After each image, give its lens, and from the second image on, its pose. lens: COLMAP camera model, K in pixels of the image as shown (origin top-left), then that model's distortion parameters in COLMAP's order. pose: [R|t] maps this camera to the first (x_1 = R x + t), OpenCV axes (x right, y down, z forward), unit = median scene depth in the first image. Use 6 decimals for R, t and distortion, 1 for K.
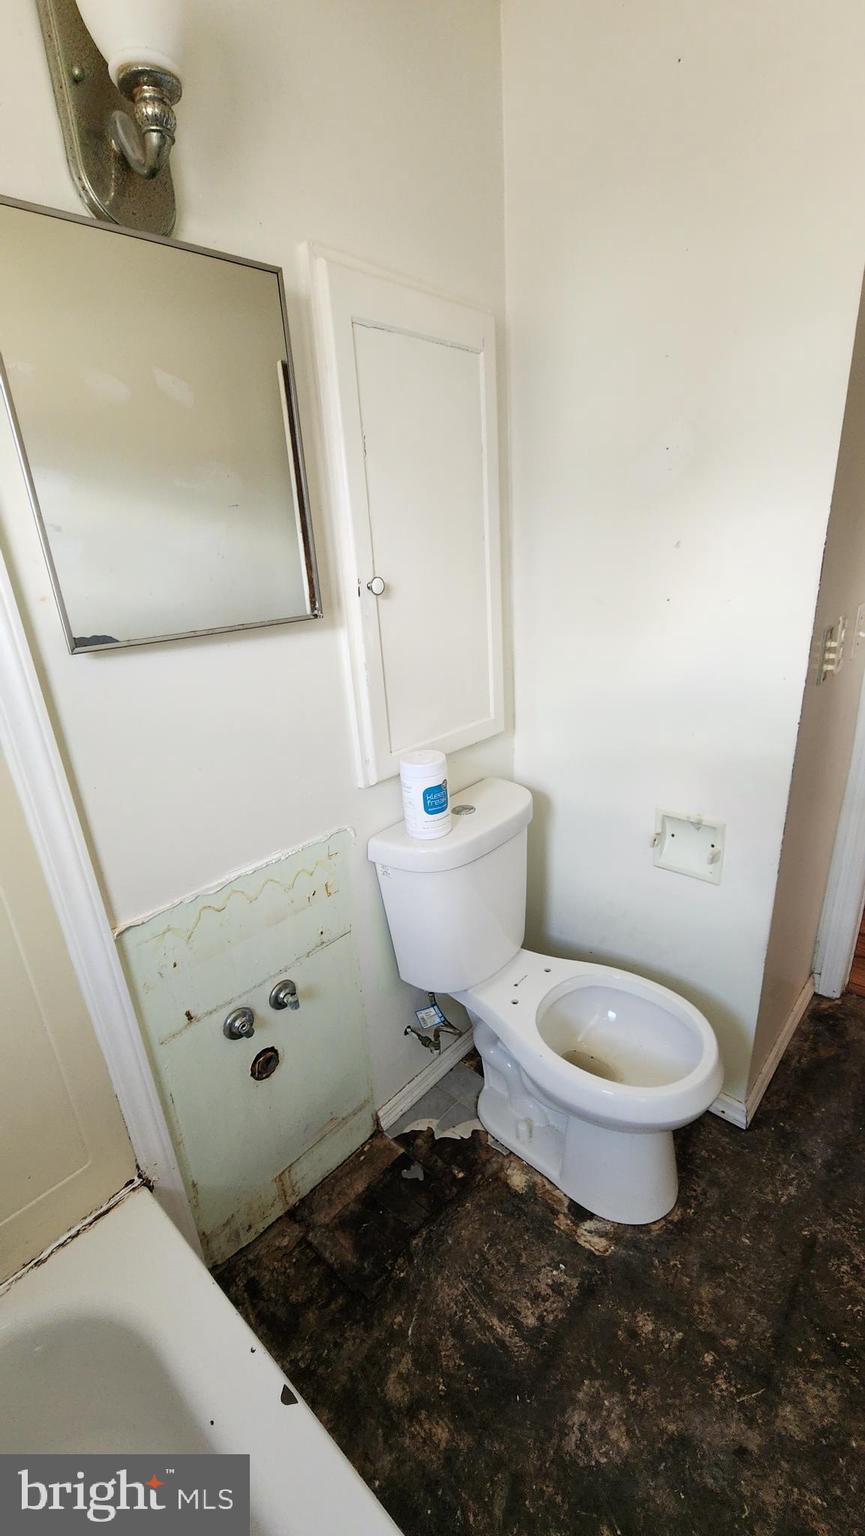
lens RADIAL K [[636.8, 0, 437.9], [0, 636.8, 778.3], [0, 0, 1]] dist [-0.000711, 0.000147]
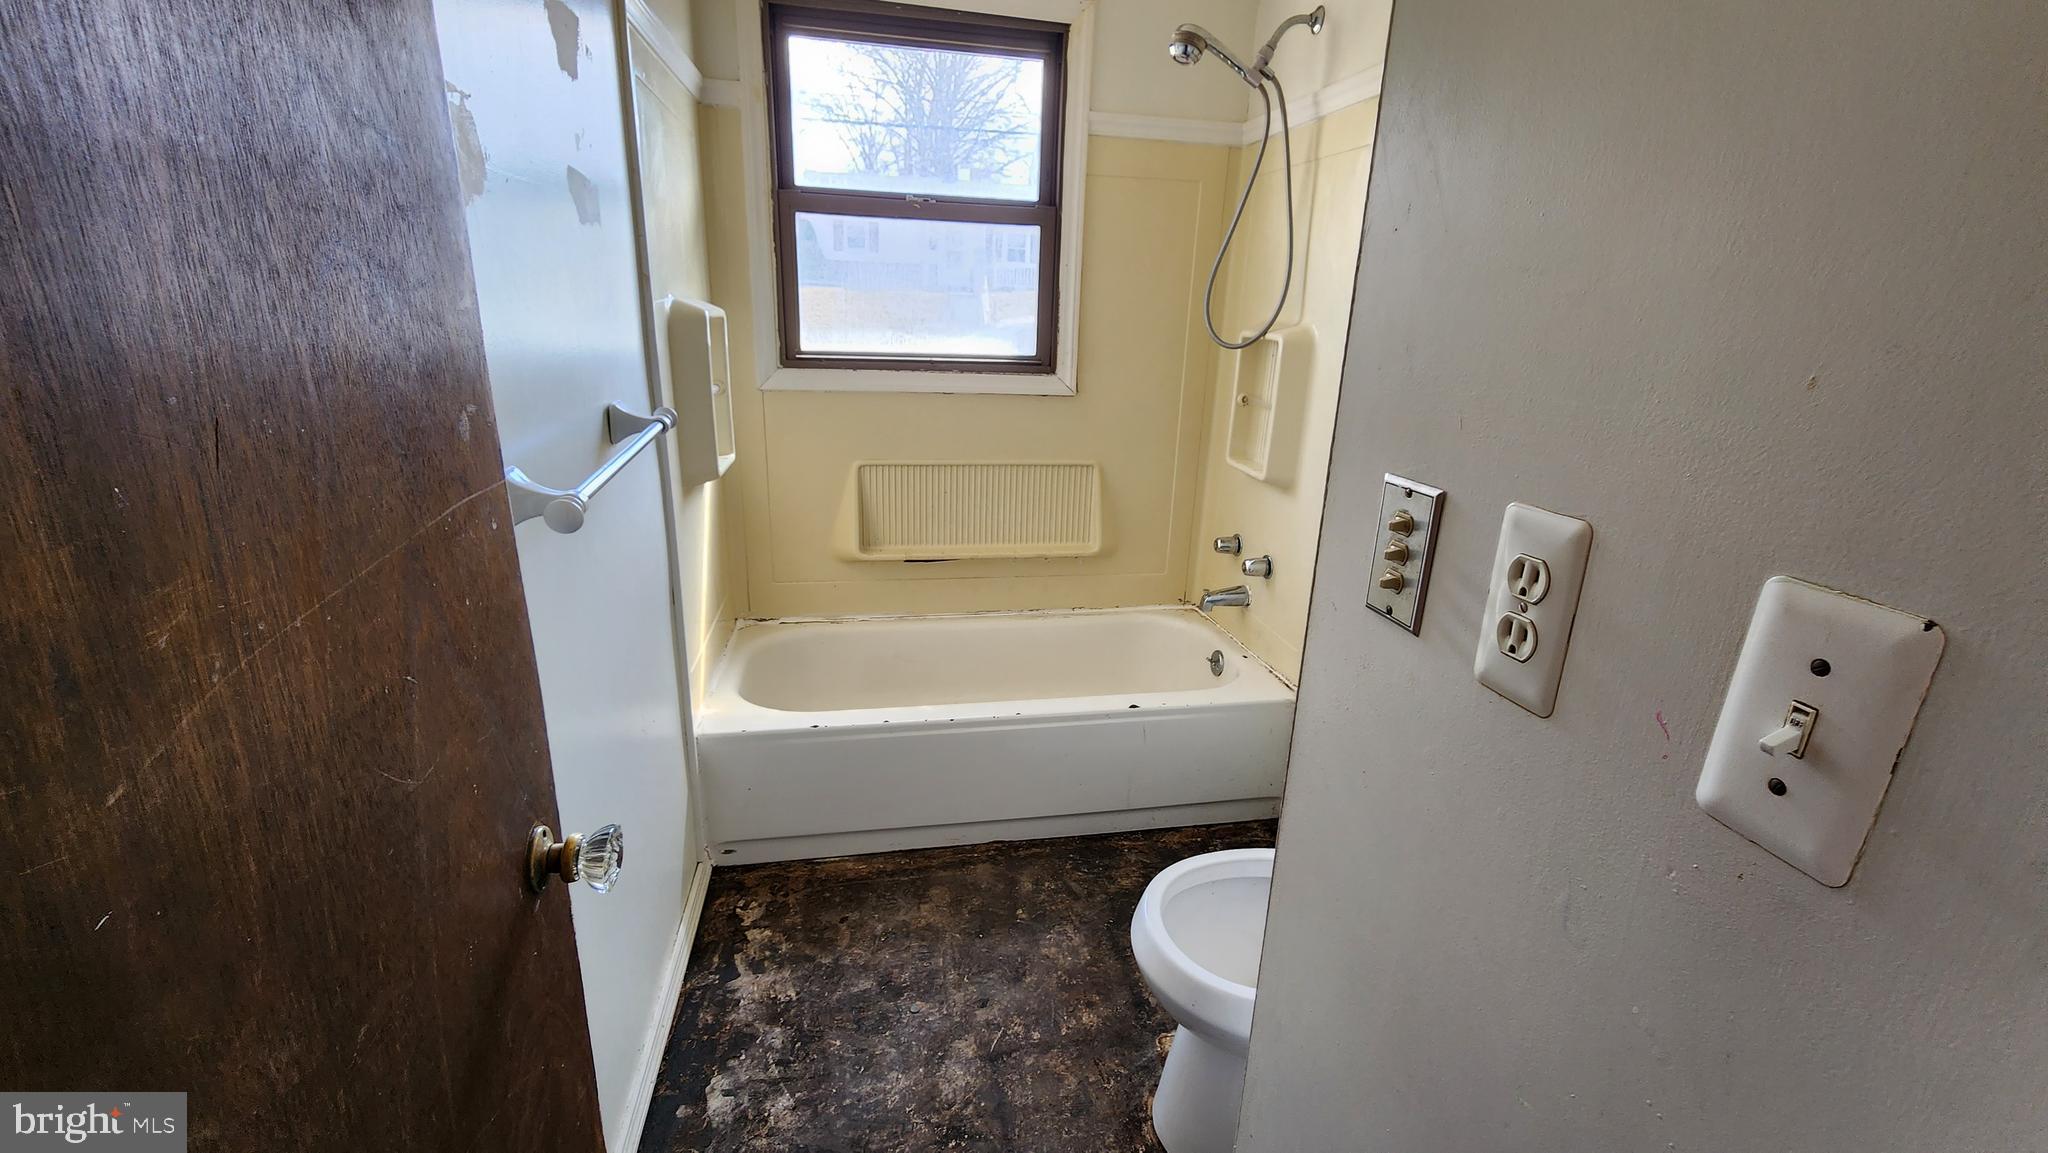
lens RADIAL K [[849.1, 0, 1032.7], [0, 849.1, 567.8], [0, 0, 1]] dist [-0.000711, 0.000147]
pose [[-0.603720, 0.271890, -0.749399, 1.288360], [-0.285353, 0.804055, 0.521602, -0.444827], [0.744376, 0.528745, -0.407839, 1.177708]]
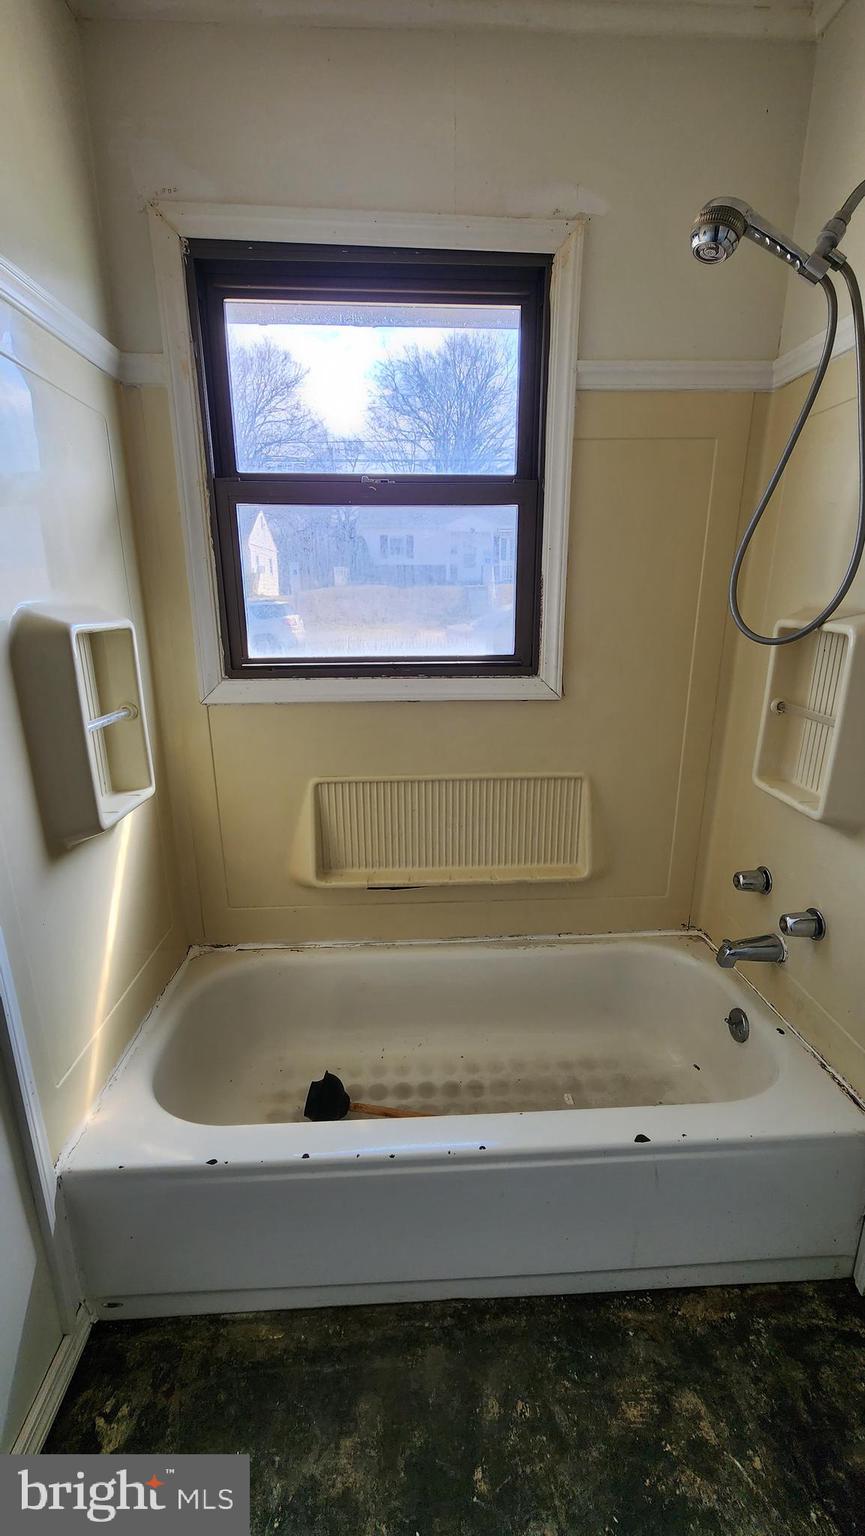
lens RADIAL K [[636.8, 0, 437.9], [0, 636.8, 778.3], [0, 0, 1]] dist [-0.000711, 0.000147]
pose [[-0.706117, 0.258367, -0.659276, 0.588493], [-0.208759, 0.813715, 0.542483, -0.246873], [0.676622, 0.520686, -0.520642, 0.748254]]
